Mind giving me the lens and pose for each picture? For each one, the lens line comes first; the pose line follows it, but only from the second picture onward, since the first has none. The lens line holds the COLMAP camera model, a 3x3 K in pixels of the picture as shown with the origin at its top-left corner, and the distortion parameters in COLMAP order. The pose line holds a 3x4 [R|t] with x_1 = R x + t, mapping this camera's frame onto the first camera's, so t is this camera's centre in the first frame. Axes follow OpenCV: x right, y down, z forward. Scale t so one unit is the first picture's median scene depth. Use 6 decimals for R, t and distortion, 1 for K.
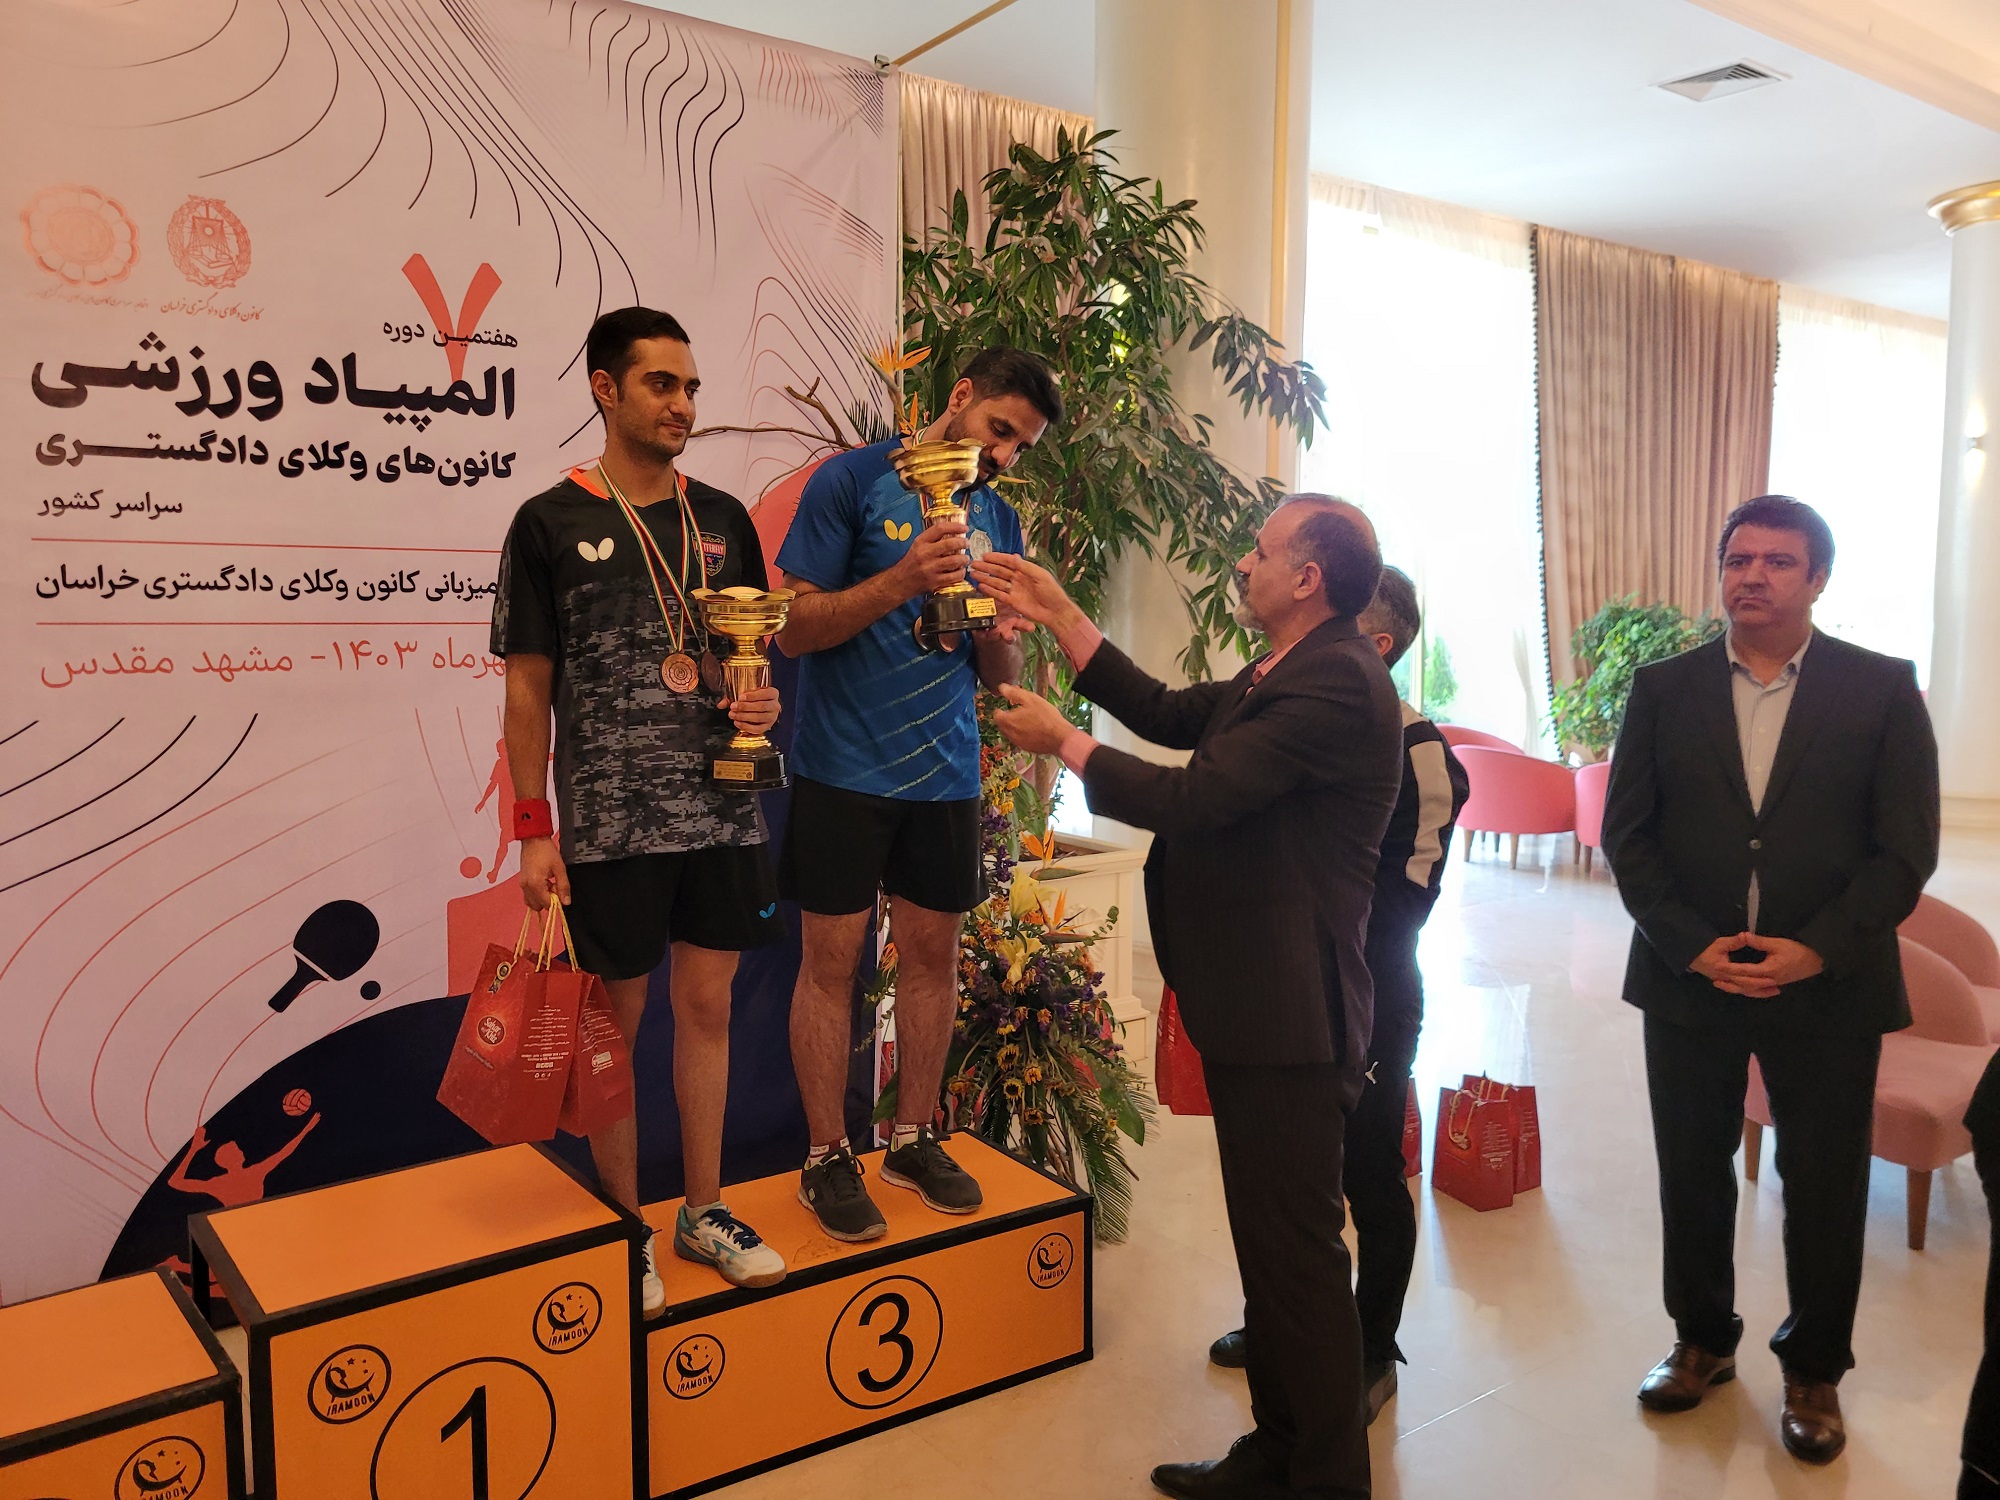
lens RADIAL K [[1509.9, 0, 1008.8], [0, 1509.9, 754.9], [0, 0, 1]] dist [0.056771, -0.045480]
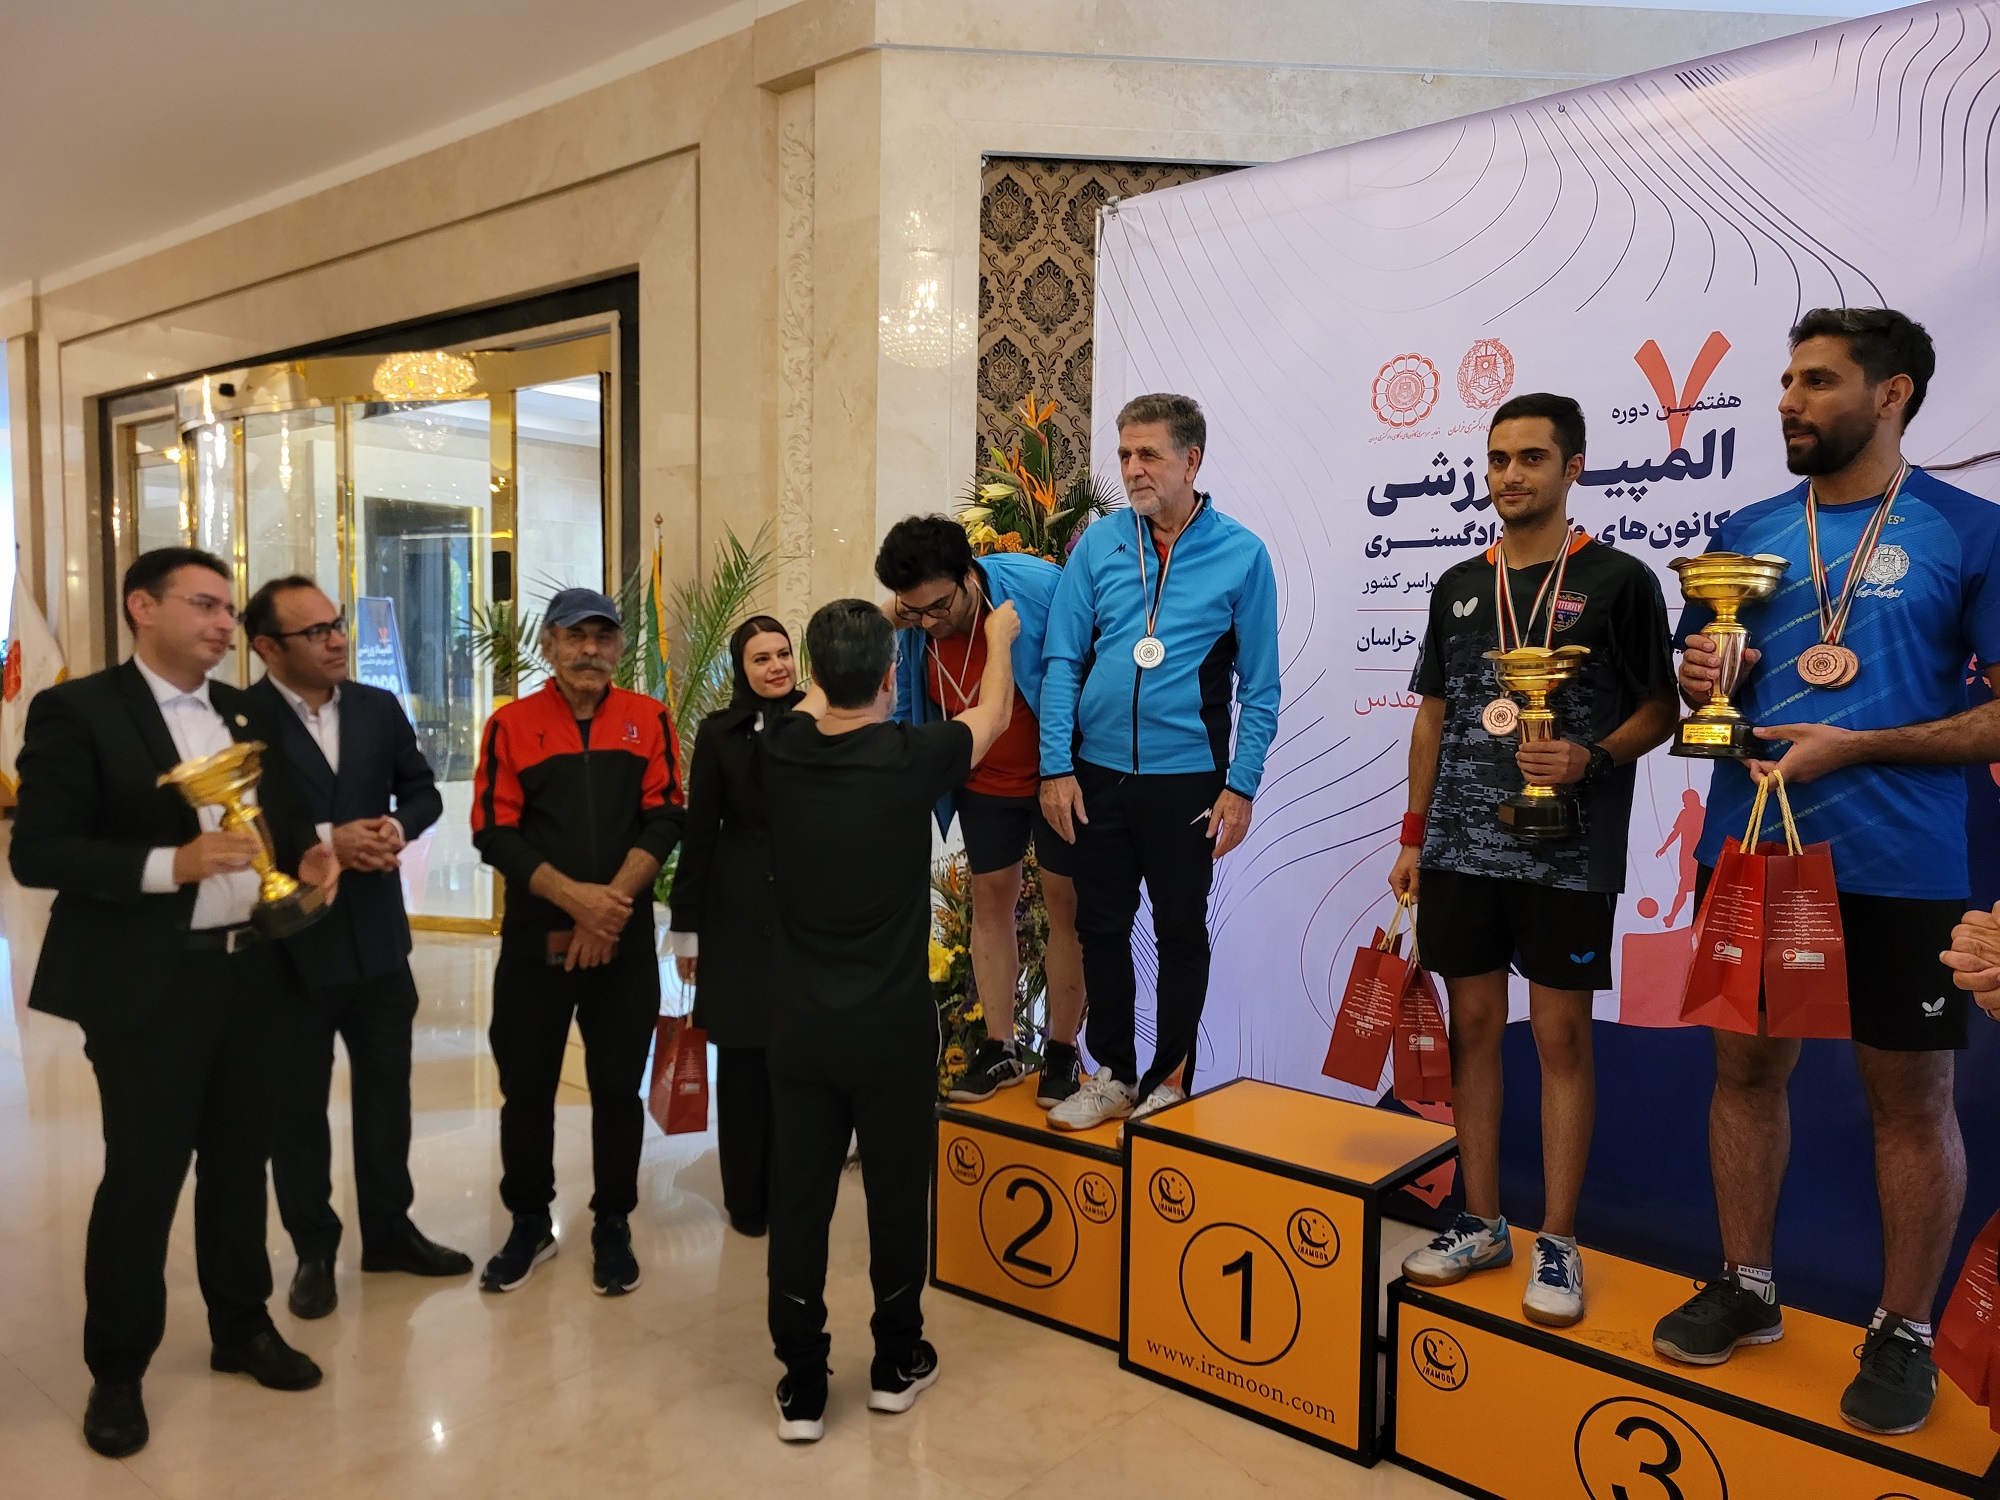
lens RADIAL K [[1509.9, 0, 978.0], [0, 1509.9, 751.3], [0, 0, 1]] dist [0.056771, -0.045480]
pose [[0.204762, 0.062658, -0.976804, 0.610799], [-0.118195, 0.992229, 0.038871, -0.021225], [0.971649, 0.107494, 0.210577, 0.335734]]
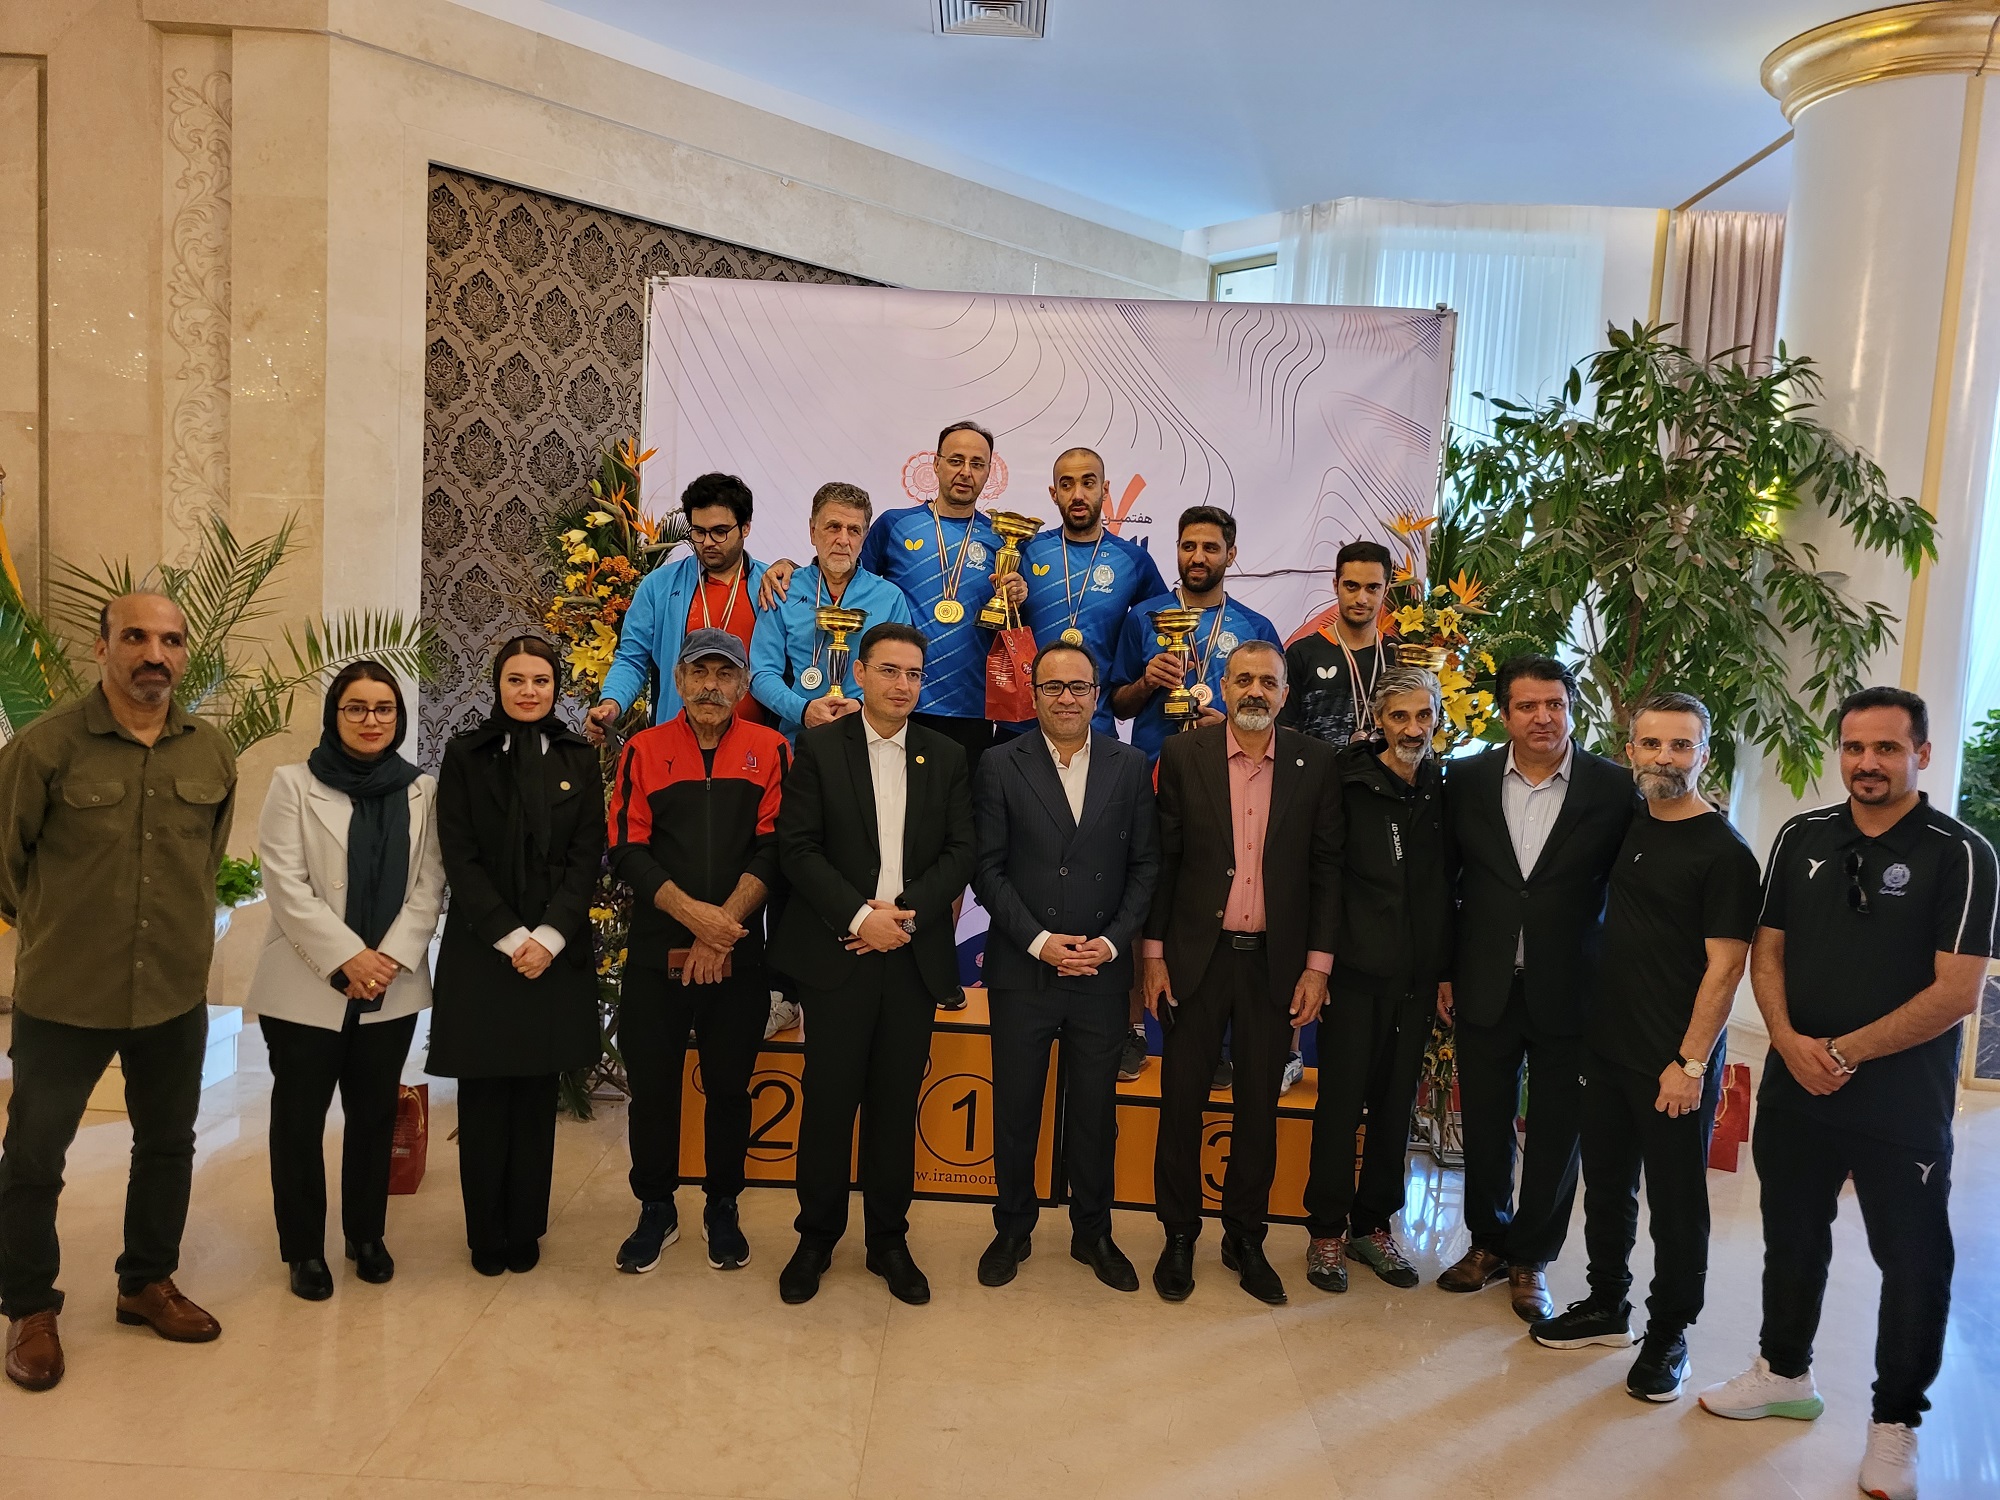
lens RADIAL K [[1509.9, 0, 990.3], [0, 1509.9, 741.0], [0, 0, 1]] dist [0.056771, -0.045480]
pose [[0.788323, 0.086936, -0.609089, 0.571002], [-0.114625, 0.993387, -0.006568, -0.008702], [0.604490, 0.074994, 0.793075, -0.382105]]
